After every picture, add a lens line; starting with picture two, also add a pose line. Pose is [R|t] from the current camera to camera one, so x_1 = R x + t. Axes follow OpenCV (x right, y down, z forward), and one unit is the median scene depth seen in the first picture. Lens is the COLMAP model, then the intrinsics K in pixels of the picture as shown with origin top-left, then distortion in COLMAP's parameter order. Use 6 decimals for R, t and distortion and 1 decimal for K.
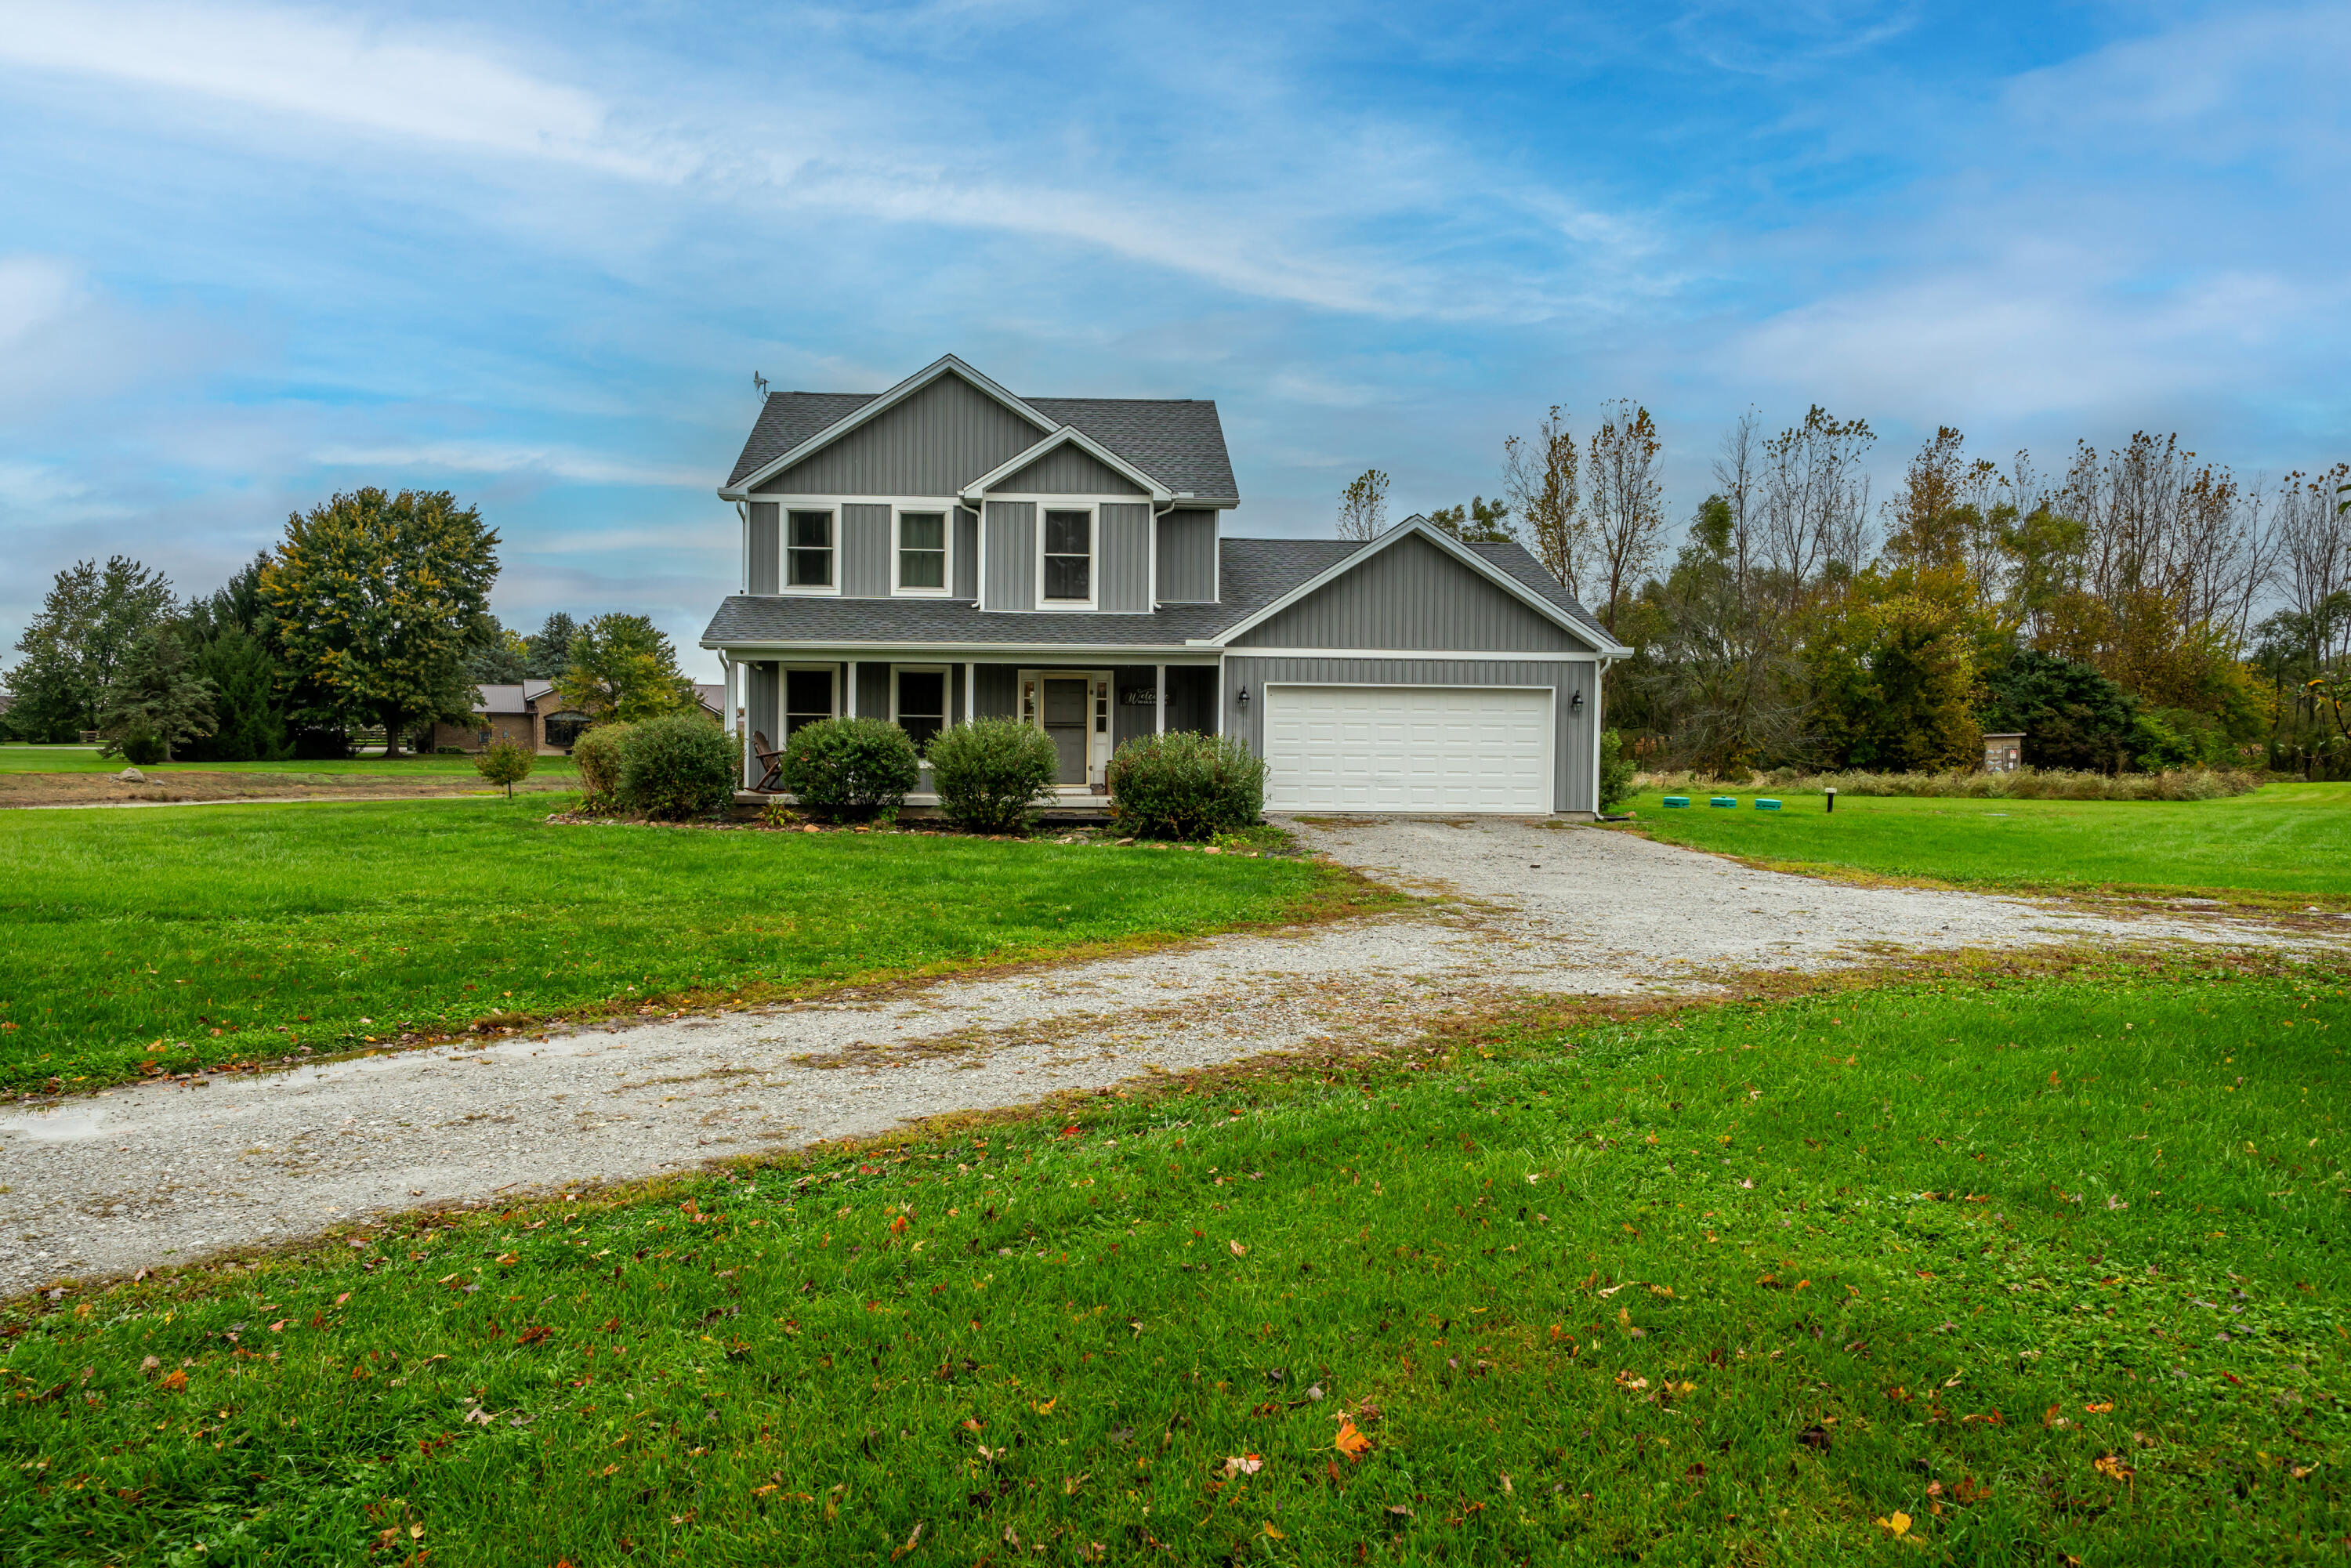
lens RADIAL K [[1553.1, 0, 1168.1], [0, 1553.1, 785.1], [0, 0, 1]] dist [0.002459, 0.004660]
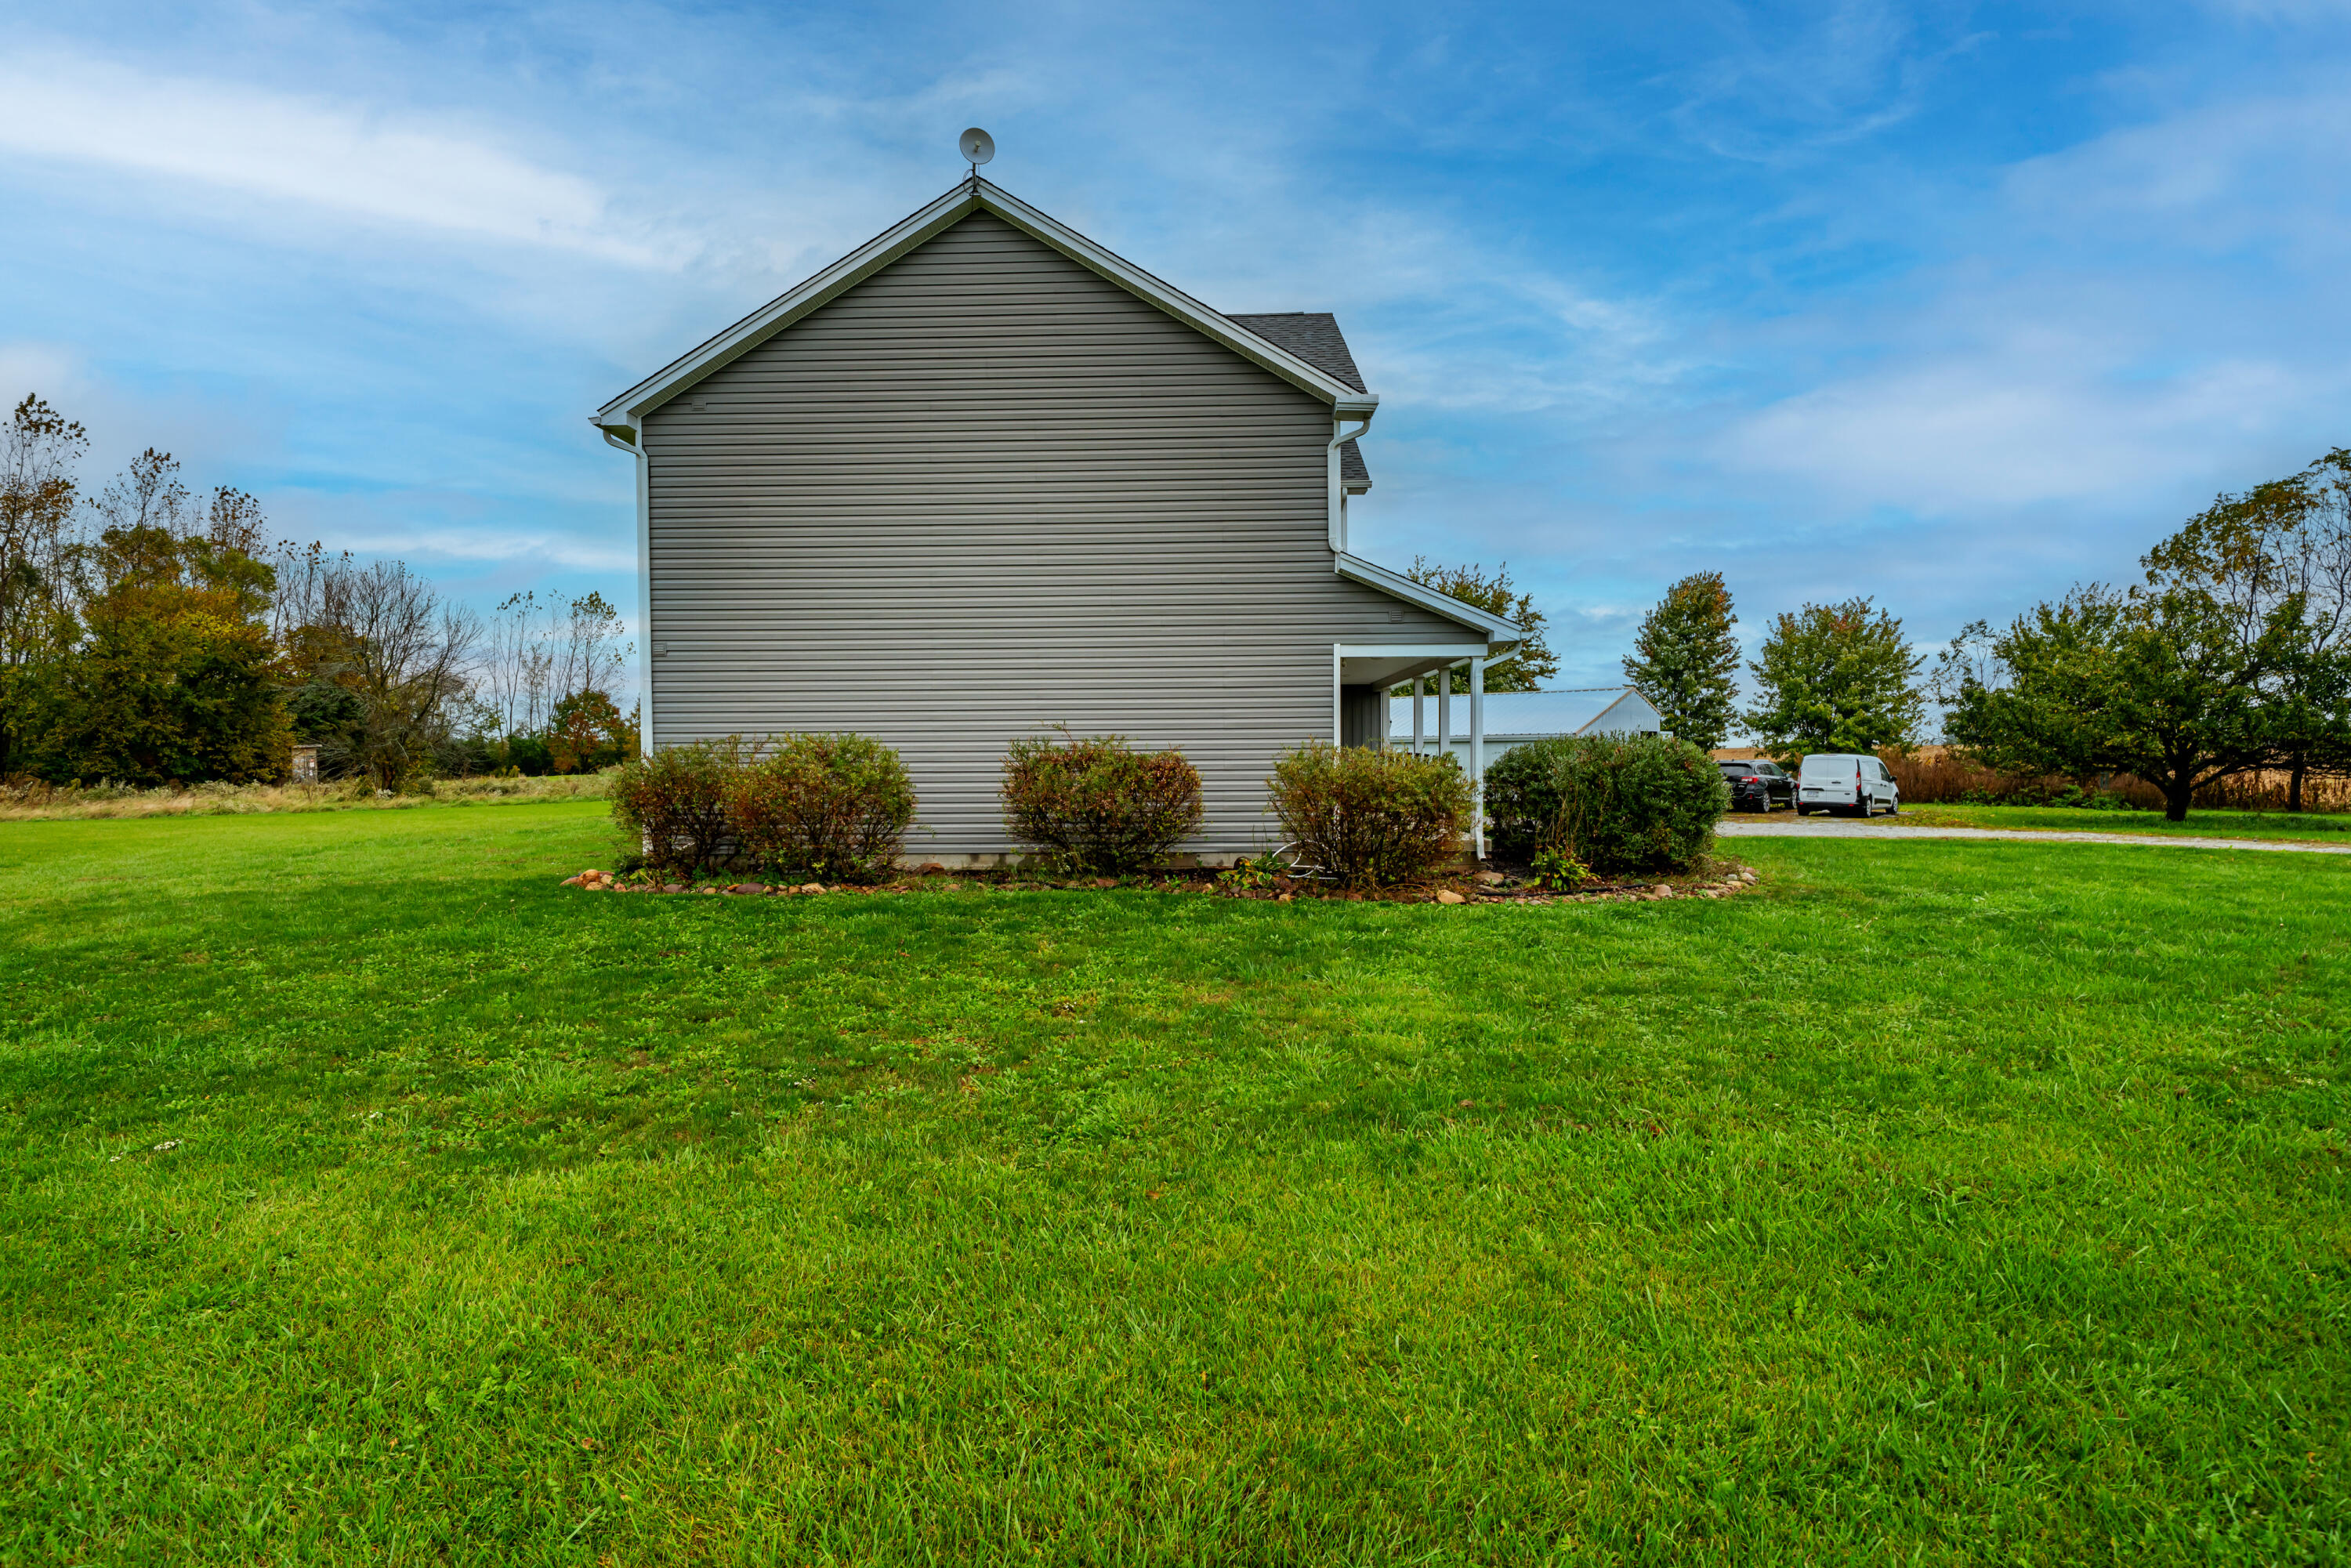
lens RADIAL K [[1184.6, 0, 1143.6], [0, 1184.6, 787.1], [0, 0, 1]] dist [0.000388, 0.001200]
pose [[0.110200, -0.036183, 0.993251, -0.730482], [0.031153, 0.998972, 0.032935, -0.035952], [-0.993421, 0.027313, 0.111214, 0.886662]]
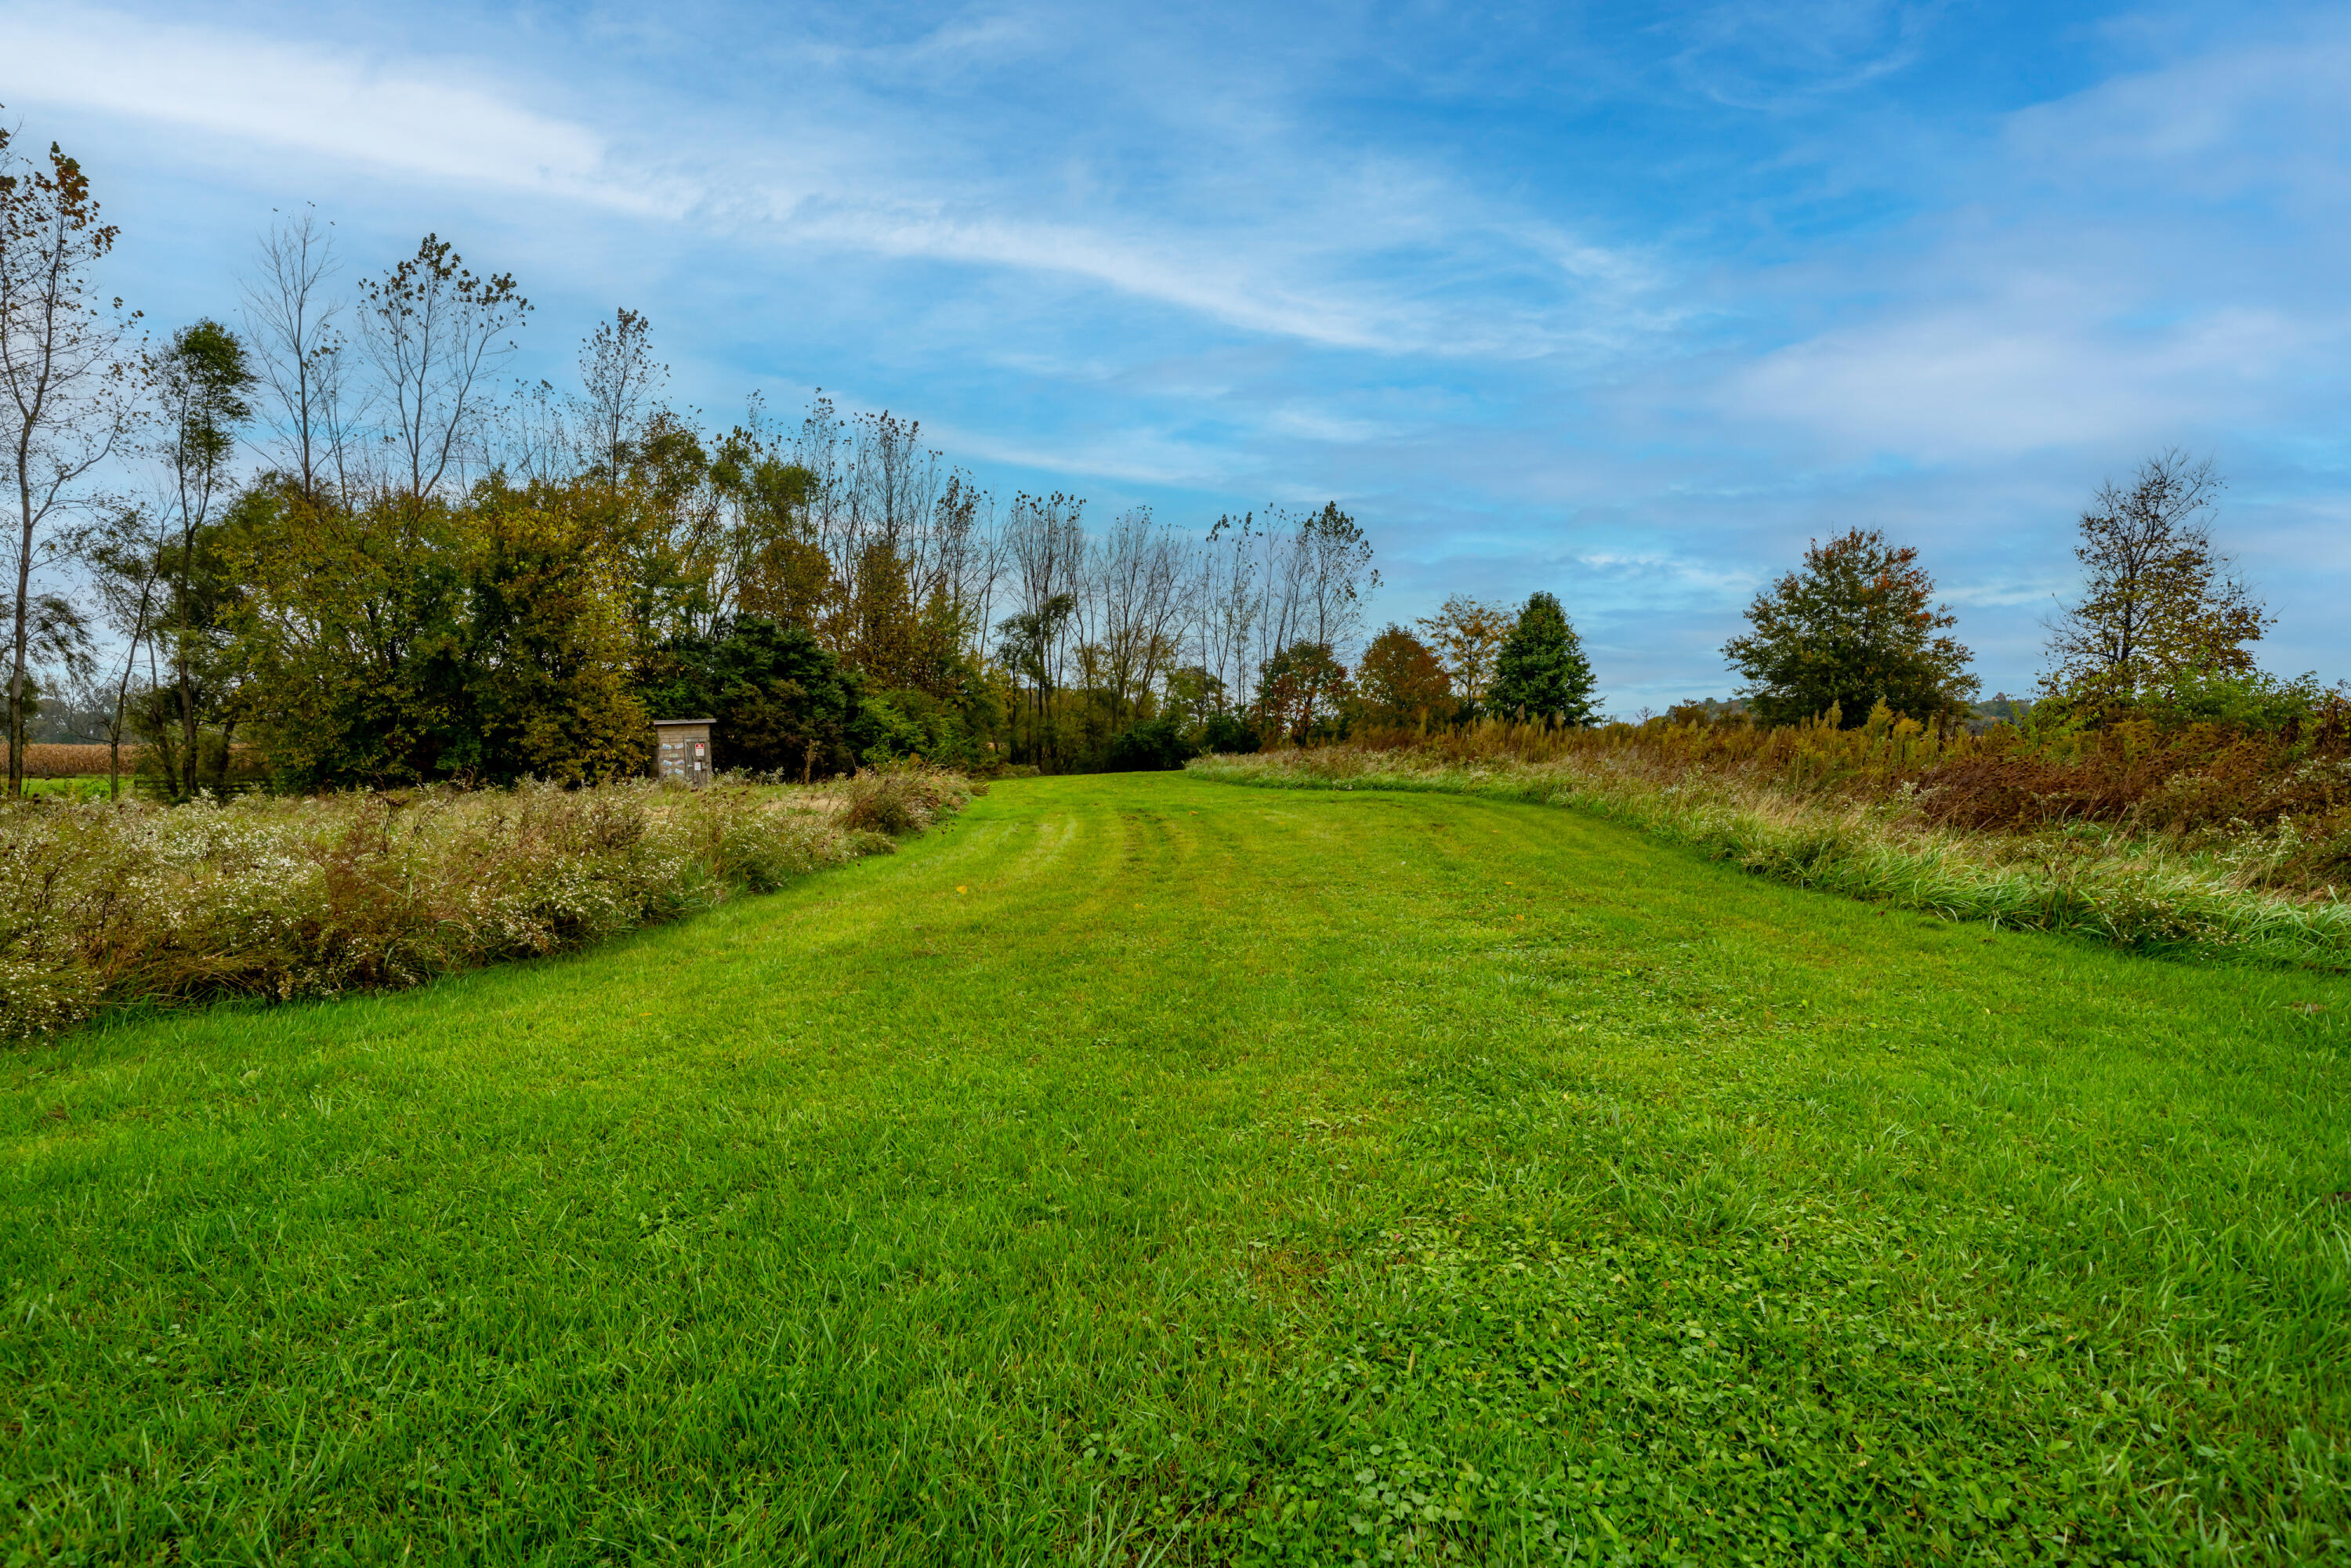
lens RADIAL K [[1160.2, 0, 1165.2], [0, 1160.2, 782.0], [0, 0, 1]] dist [-0.000373, 0.000403]
pose [[0.736816, -0.032801, 0.675297, 1.064168], [0.030961, 0.999412, 0.014763, -0.019785], [-0.675384, 0.010030, 0.737398, 1.468468]]
